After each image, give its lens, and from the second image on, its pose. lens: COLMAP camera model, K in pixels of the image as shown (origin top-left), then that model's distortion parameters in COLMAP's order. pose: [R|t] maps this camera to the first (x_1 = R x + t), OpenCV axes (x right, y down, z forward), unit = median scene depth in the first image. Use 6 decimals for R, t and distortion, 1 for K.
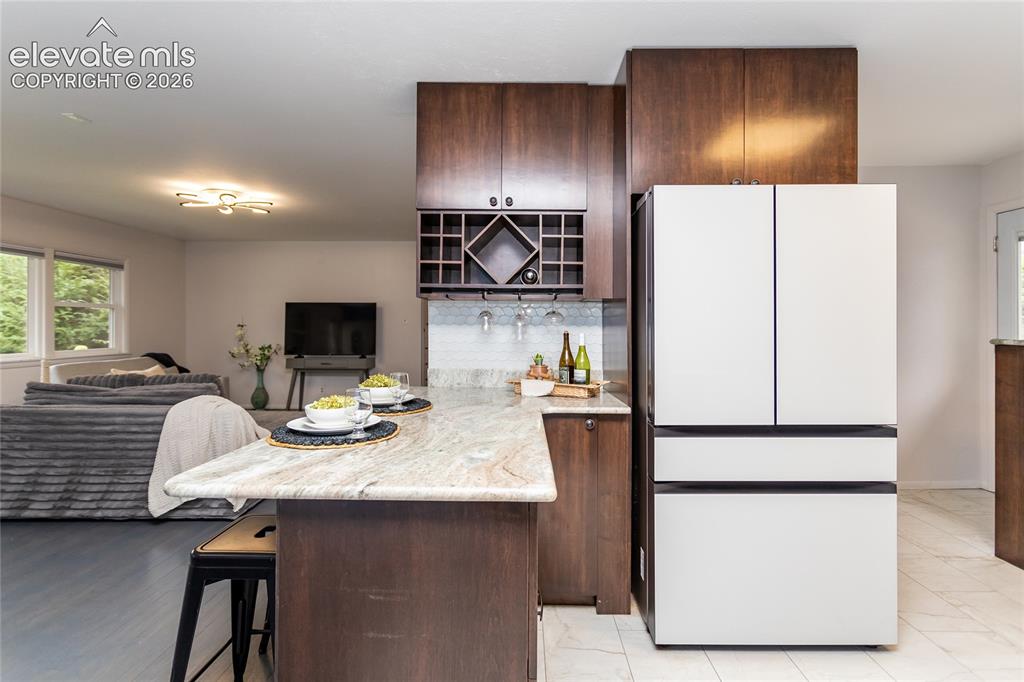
lens RADIAL K [[497.1, 0, 508.8], [0, 497.1, 324.2], [0, 0, 1]] dist [0.000147, 0.000659]
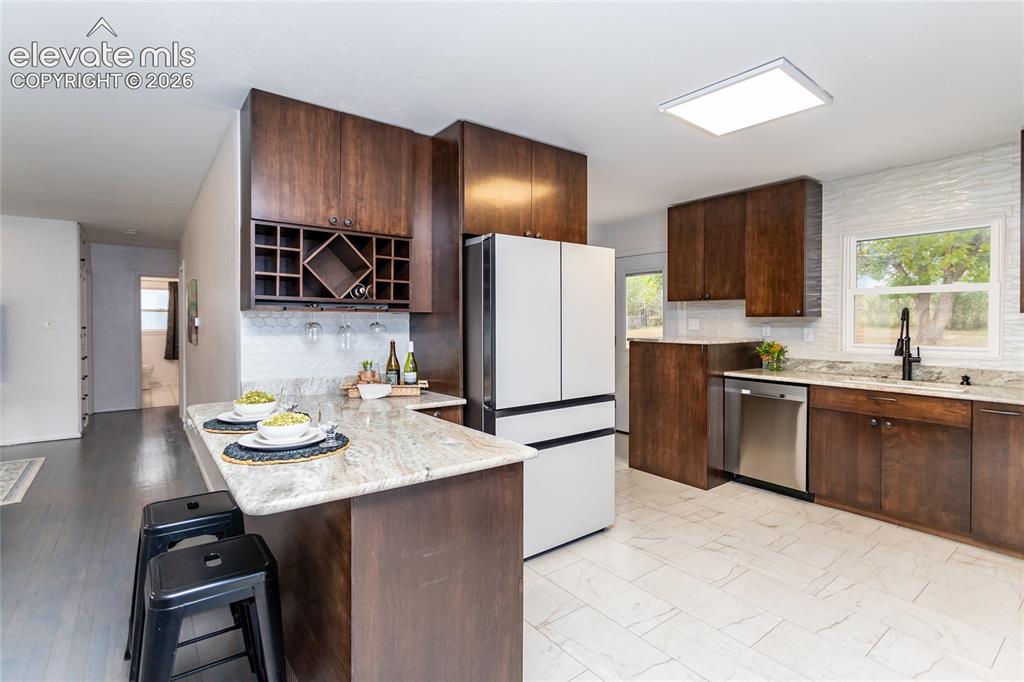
lens RADIAL K [[483.3, 0, 510.7], [0, 483.3, 328.5], [0, 0, 1]] dist [0.000066, 0.000109]
pose [[0.798026, -0.010516, 0.602531, -0.355403], [0.002992, 0.999905, 0.013487, -0.028088], [-0.602615, -0.008960, 0.797981, -0.062990]]
